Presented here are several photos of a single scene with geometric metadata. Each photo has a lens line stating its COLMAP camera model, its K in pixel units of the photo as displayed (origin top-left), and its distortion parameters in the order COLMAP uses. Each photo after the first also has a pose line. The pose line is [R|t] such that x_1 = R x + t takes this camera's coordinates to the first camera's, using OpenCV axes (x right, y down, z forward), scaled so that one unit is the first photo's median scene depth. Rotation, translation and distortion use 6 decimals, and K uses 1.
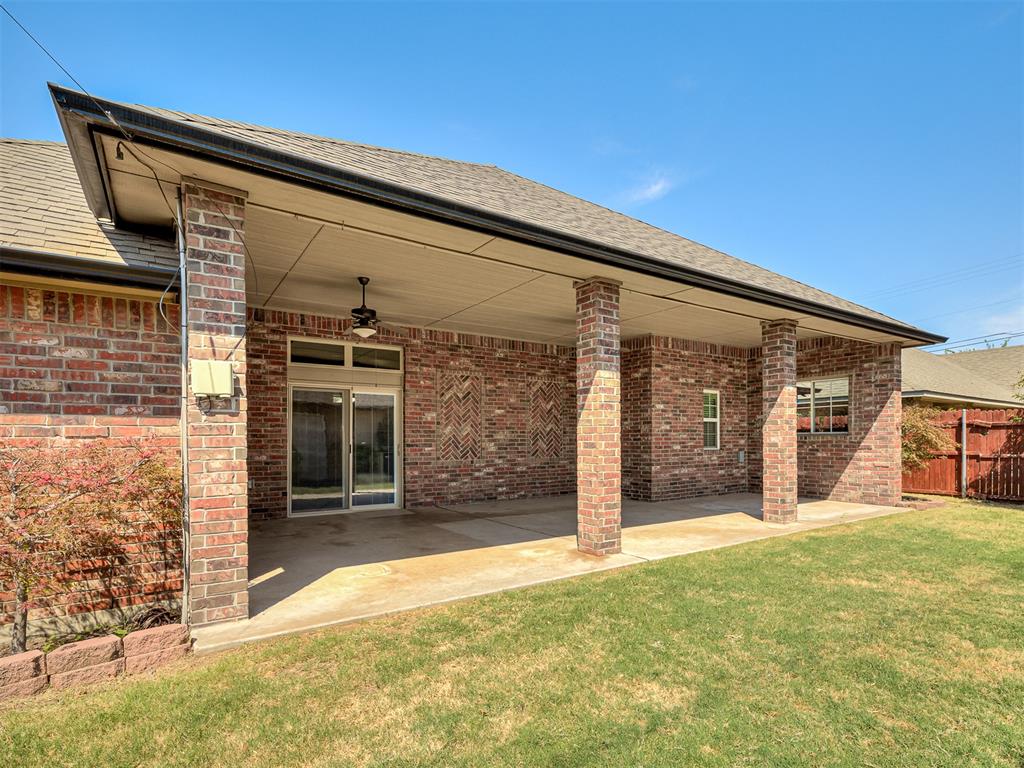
lens RADIAL K [[514.3, 0, 512.0], [0, 514.3, 384.0], [0, 0, 1]] dist [-0.000885, -0.000084]
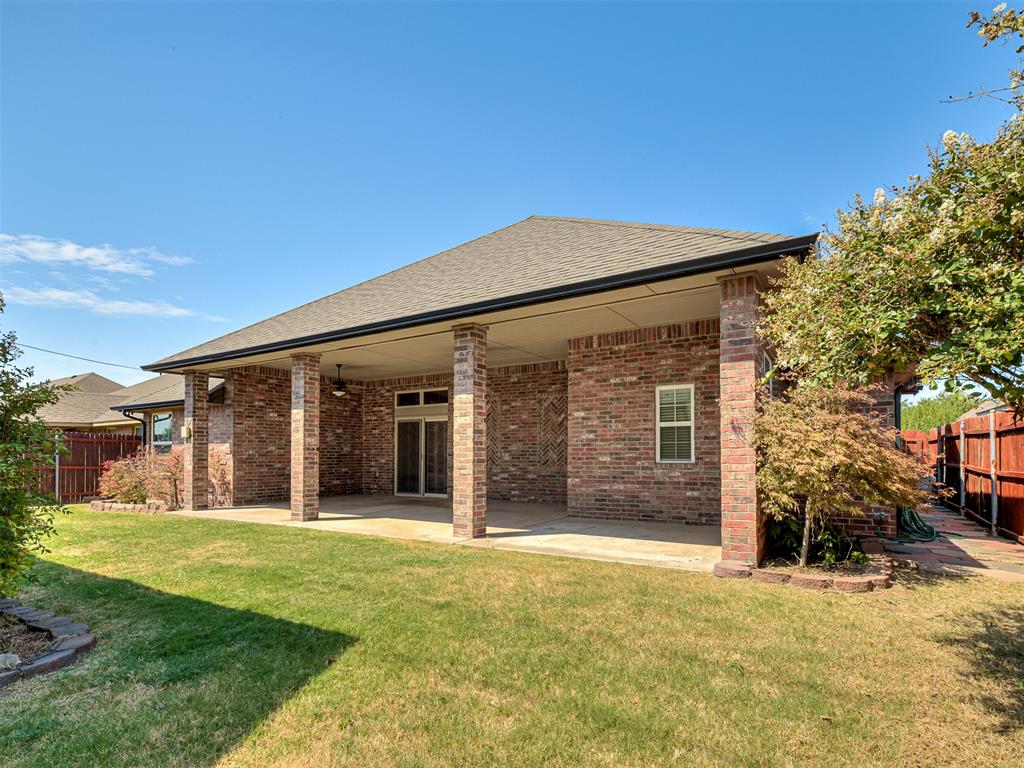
lens RADIAL K [[514.3, 0, 512.0], [0, 514.3, 384.0], [0, 0, 1]] dist [-0.000885, -0.000084]
pose [[0.417458, -0.119426, -0.900814, 1.063093], [0.098212, 0.991449, -0.085929, 0.056841], [0.903373, -0.052599, 0.425617, 0.494849]]
